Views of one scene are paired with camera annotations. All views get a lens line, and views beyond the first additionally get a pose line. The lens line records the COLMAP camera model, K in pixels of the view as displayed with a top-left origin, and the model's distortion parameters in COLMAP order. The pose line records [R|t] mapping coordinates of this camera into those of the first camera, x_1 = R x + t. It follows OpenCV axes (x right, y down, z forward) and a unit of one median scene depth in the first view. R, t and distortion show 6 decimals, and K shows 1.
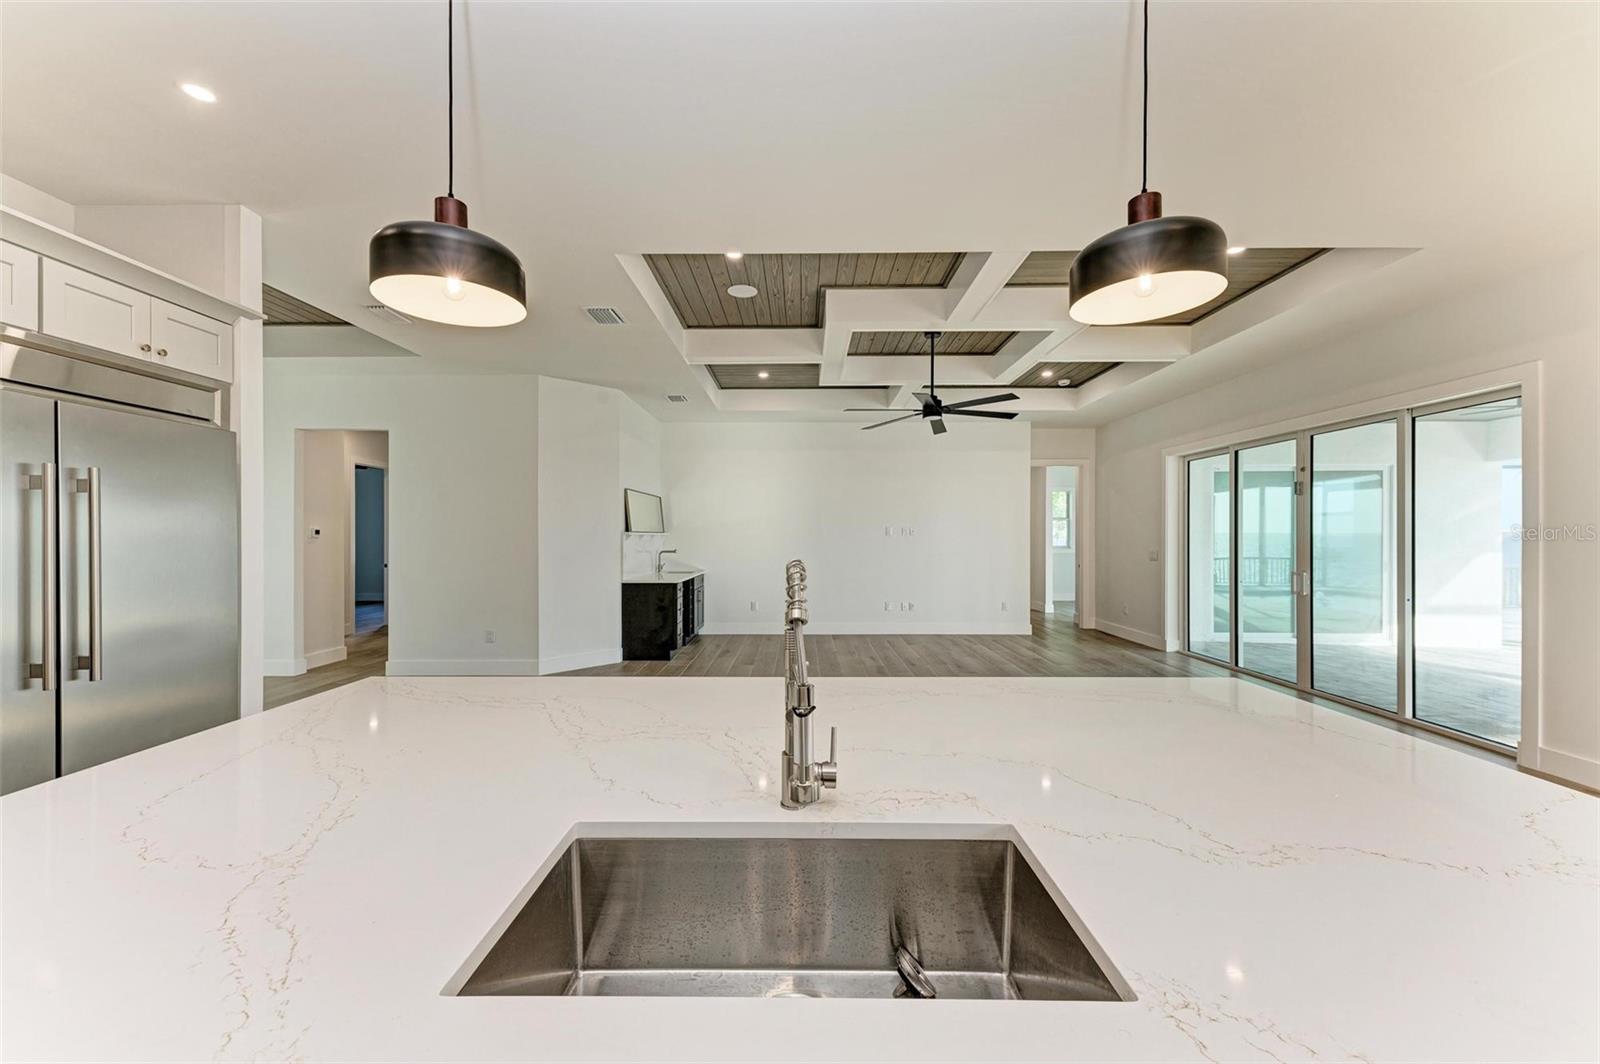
lens RADIAL K [[610.1, 0, 794.8], [0, 610.1, 537.5], [0, 0, 1]] dist [0.005014, -0.000584]
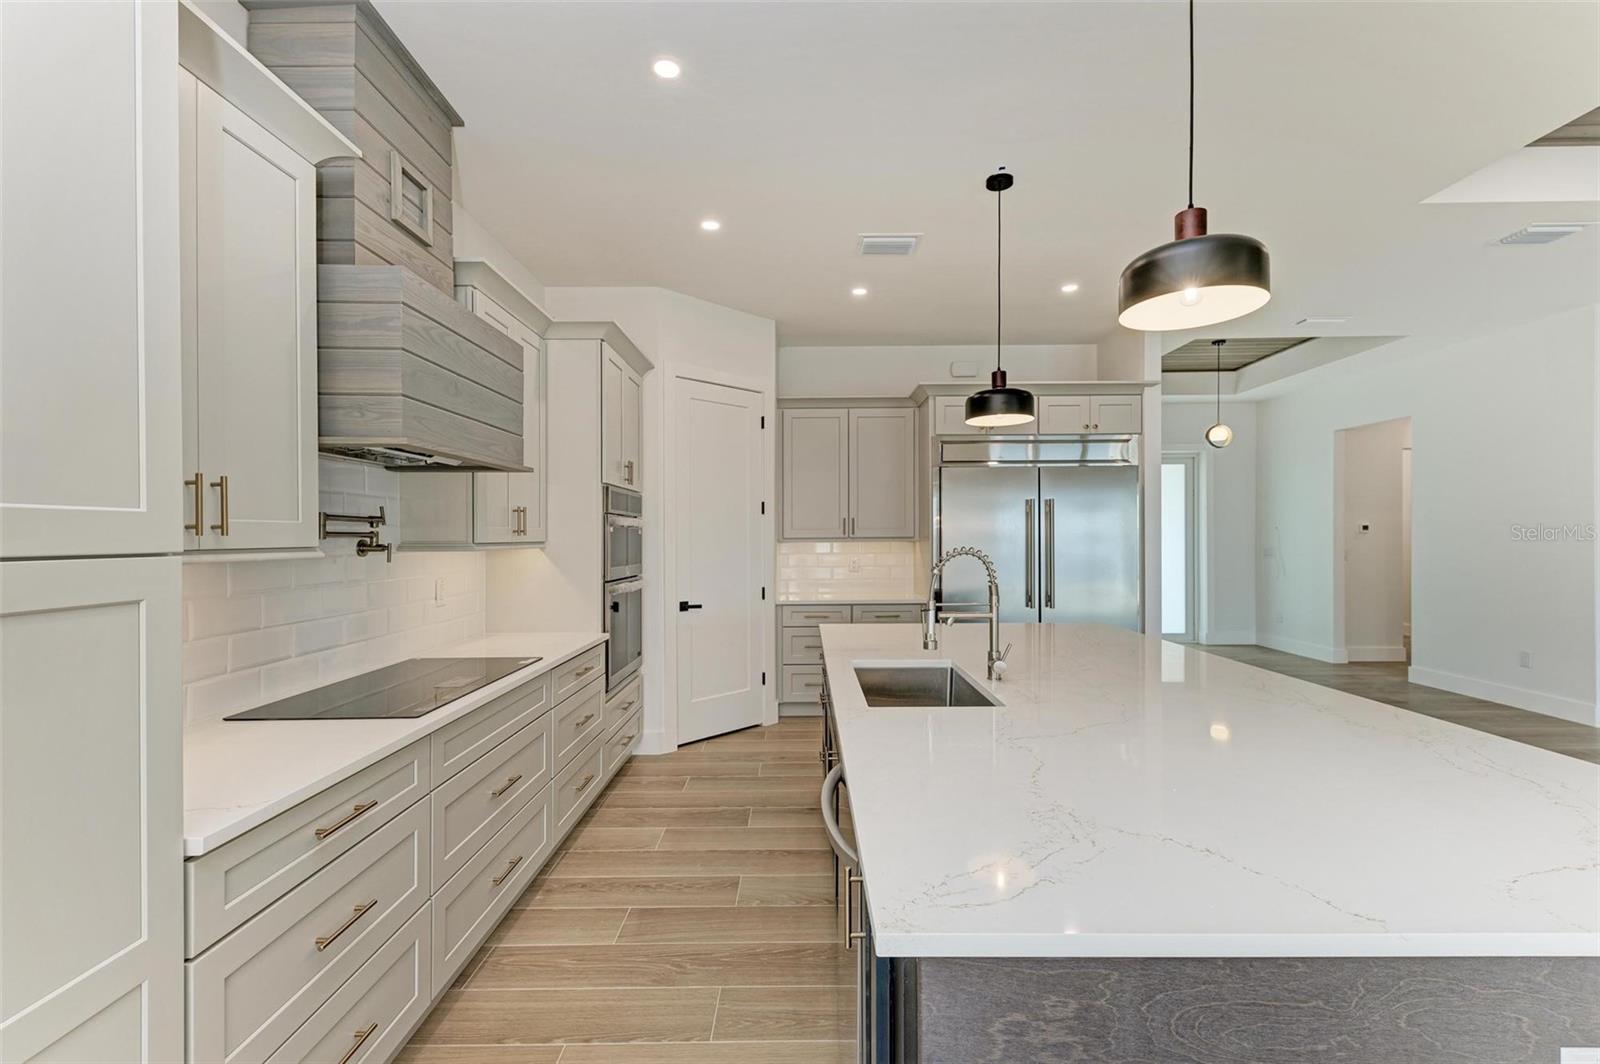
lens RADIAL K [[689.4, 0, 799.1], [0, 689.4, 535.9], [0, 0, 1]] dist [0.006929, -0.000096]
pose [[0.004524, 0.001384, -0.999989, 0.345383], [0.003537, 0.999993, 0.001400, -0.000768], [0.999984, -0.003544, 0.004520, 0.062504]]
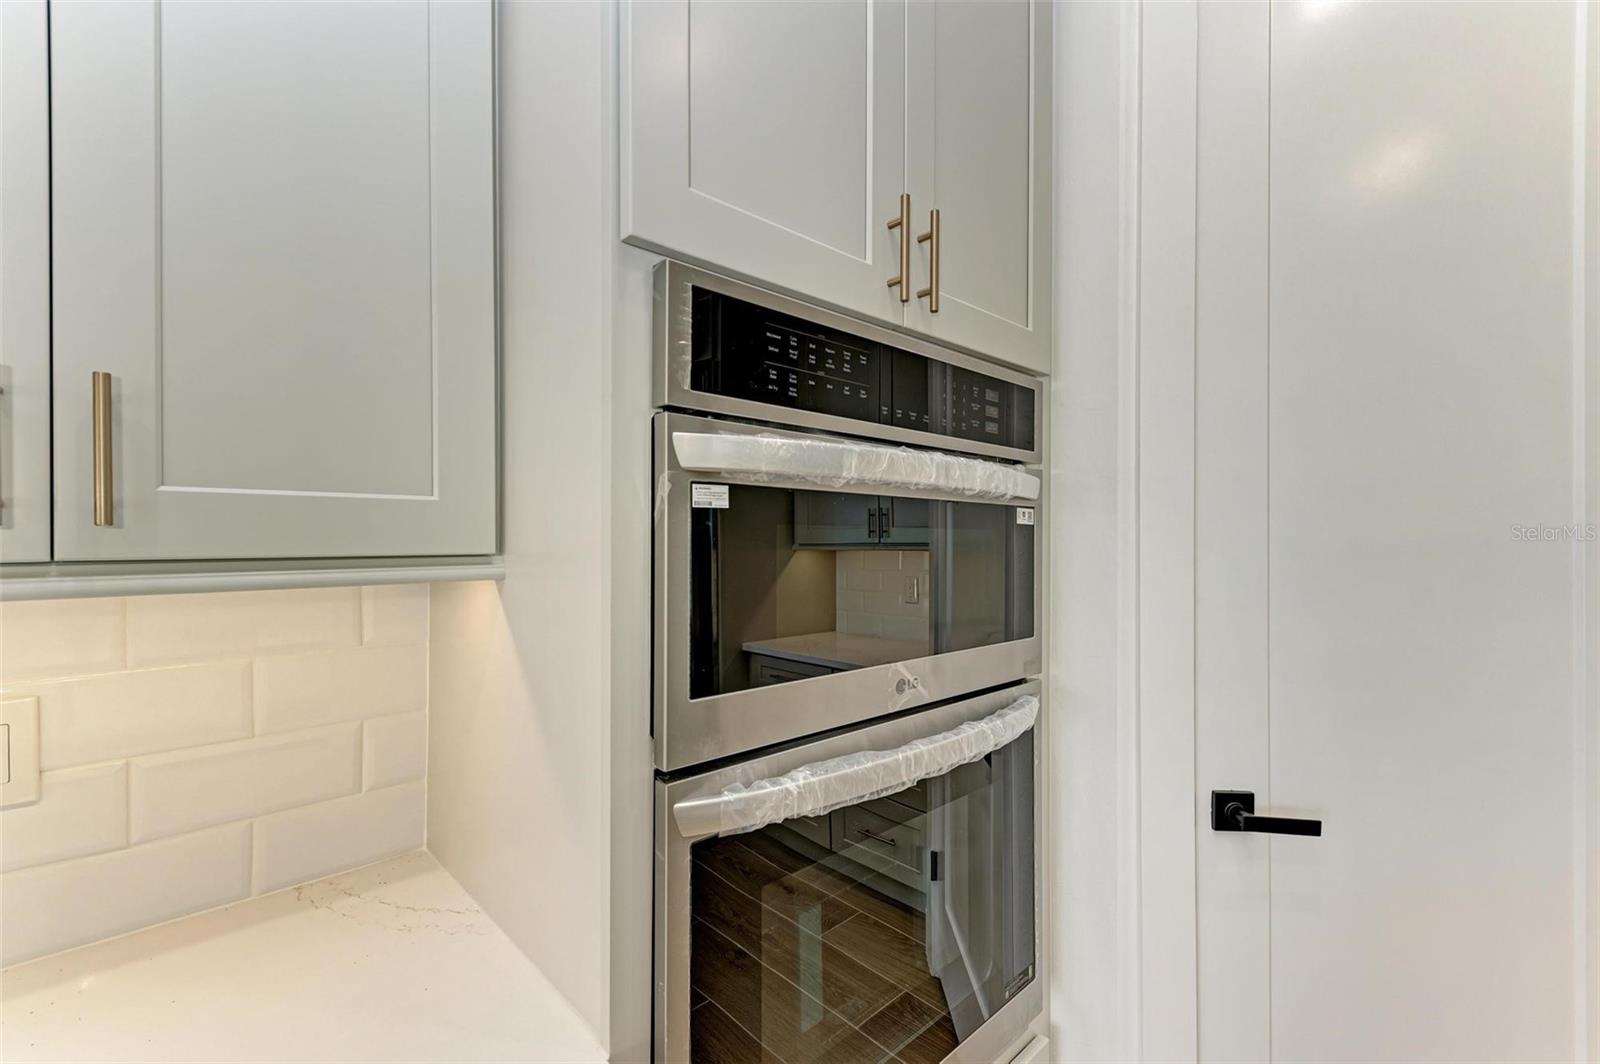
lens RADIAL K [[671.2, 0, 777.6], [0, 671.2, 529.1], [0, 0, 1]] dist [-0.003014, -0.000175]
pose [[-0.736177, -0.005799, -0.676765, -0.131742], [0.000077, 0.999963, -0.008652, -0.000009], [0.676789, -0.006421, -0.736149, -0.000430]]
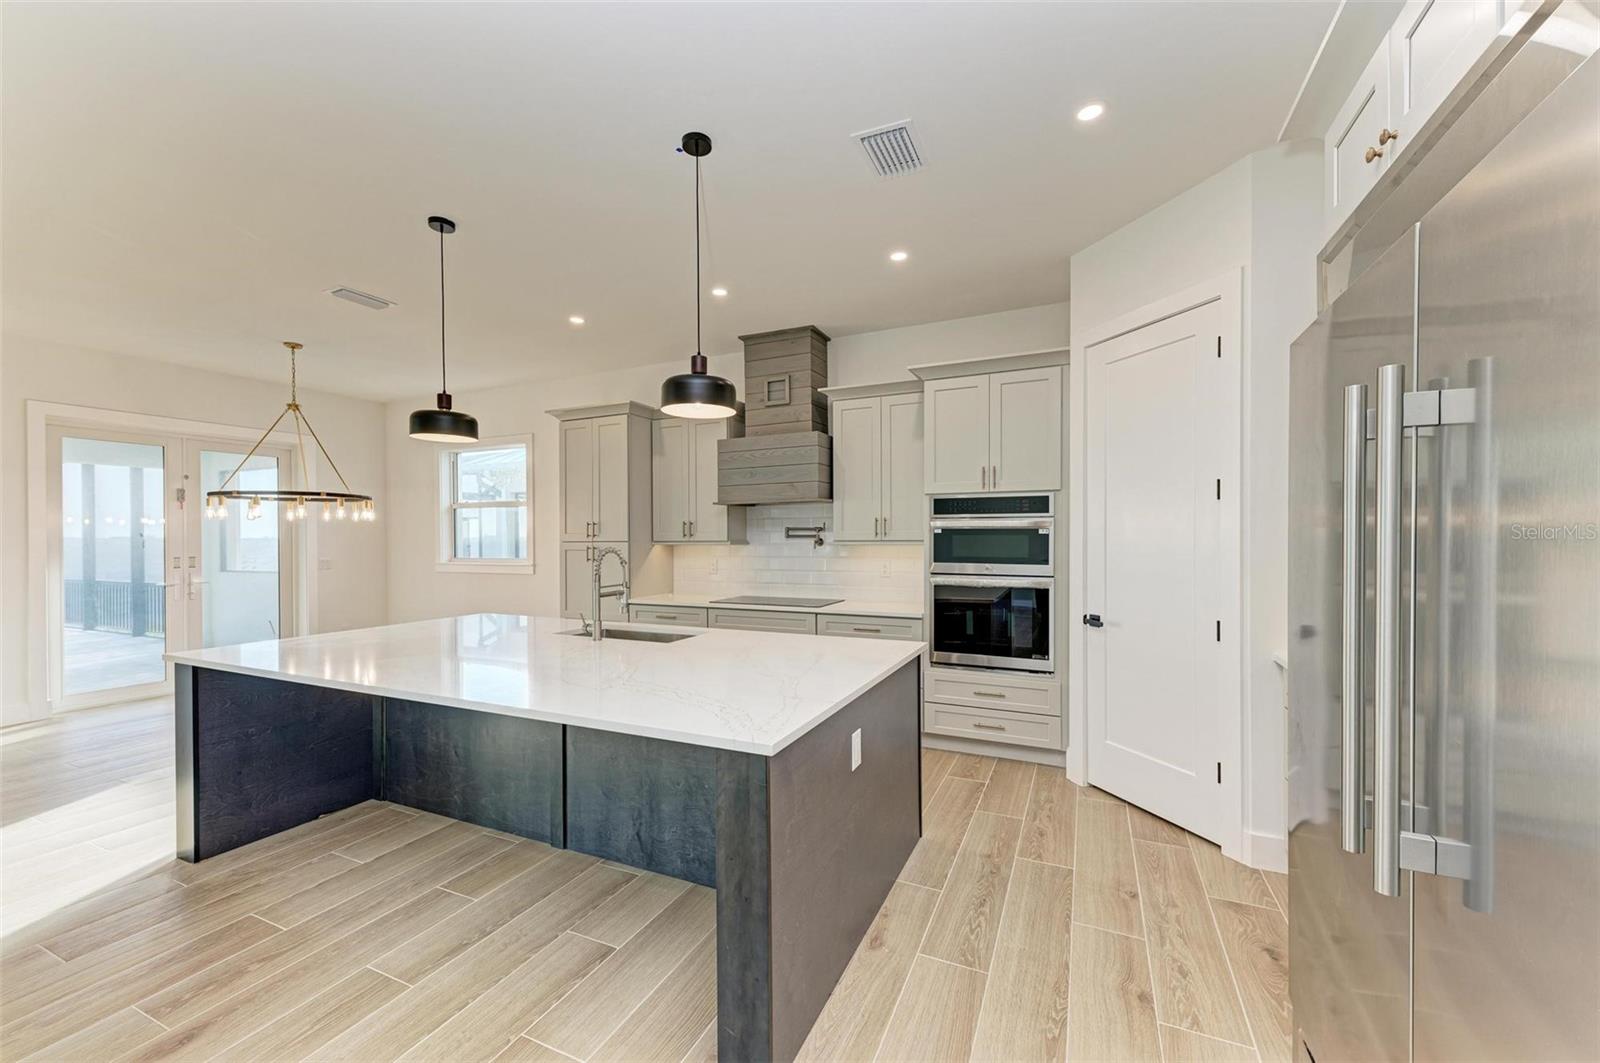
lens RADIAL K [[630.8, 0, 792.1], [0, 630.8, 528.9], [0, 0, 1]] dist [0.013572, 0.000040]
pose [[-0.909088, 0.010825, 0.416464, -0.315303], [0.006635, 0.999912, -0.011509, -0.001788], [-0.416551, -0.007699, -0.909080, 0.517057]]
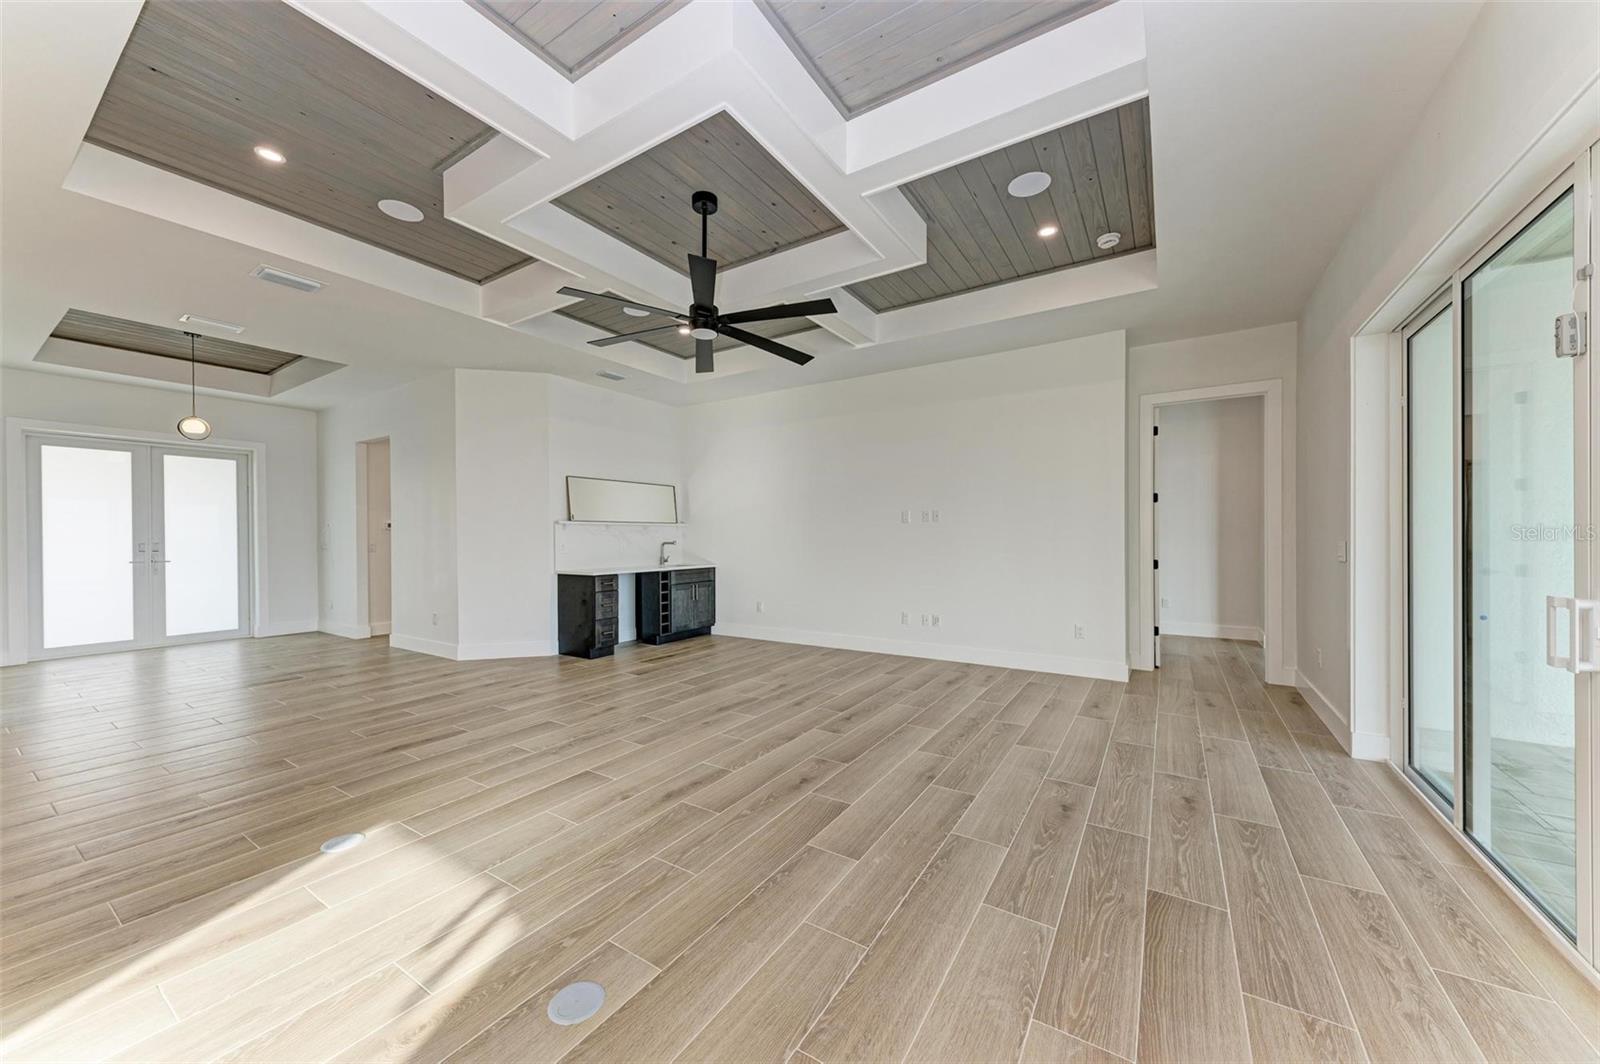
lens RADIAL K [[572.7, 0, 798.9], [0, 572.7, 537.1], [0, 0, 1]] dist [0.010351, -0.000069]
pose [[0.846856, -0.004128, -0.531806, 0.523577], [0.003793, 0.999991, -0.001722, 0.019217], [0.531809, -0.000558, 0.846864, 0.432606]]
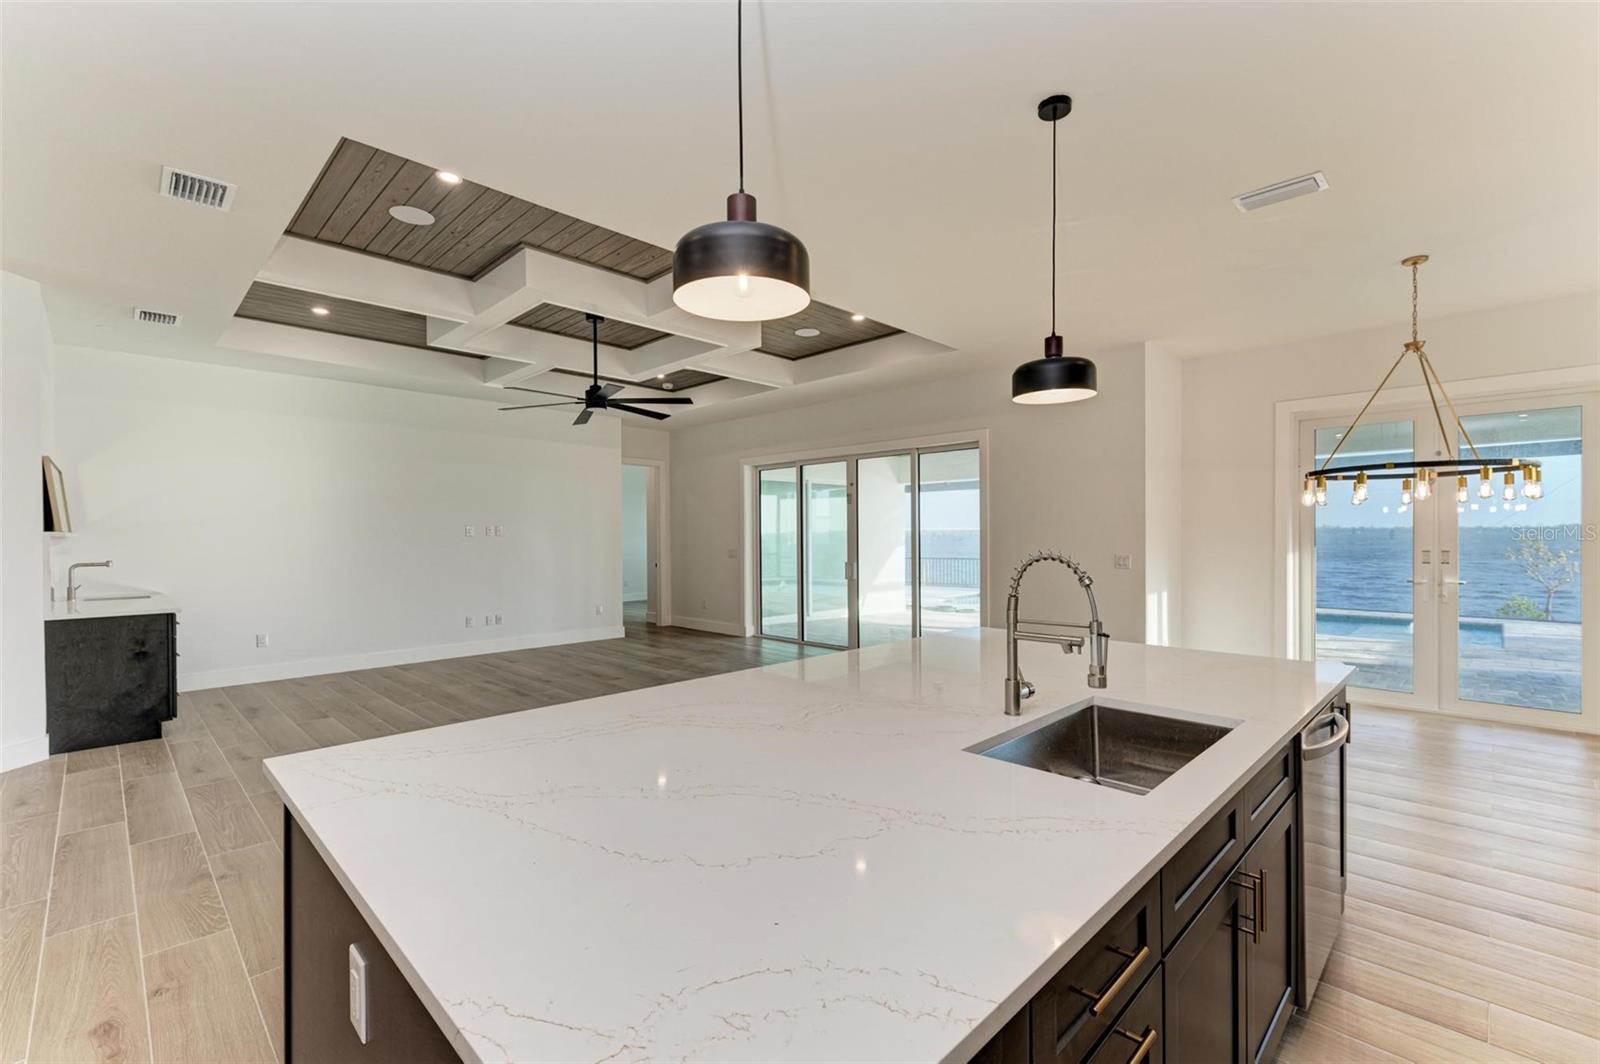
lens RADIAL K [[689.1, 0, 802.9], [0, 689.1, 544.3], [0, 0, 1]] dist [0.021354, -0.008817]
pose [[0.697787, -0.013123, 0.716185, -0.254351], [0.006798, 0.999908, 0.011698, -0.000084], [-0.716273, -0.003293, 0.697813, 0.030689]]
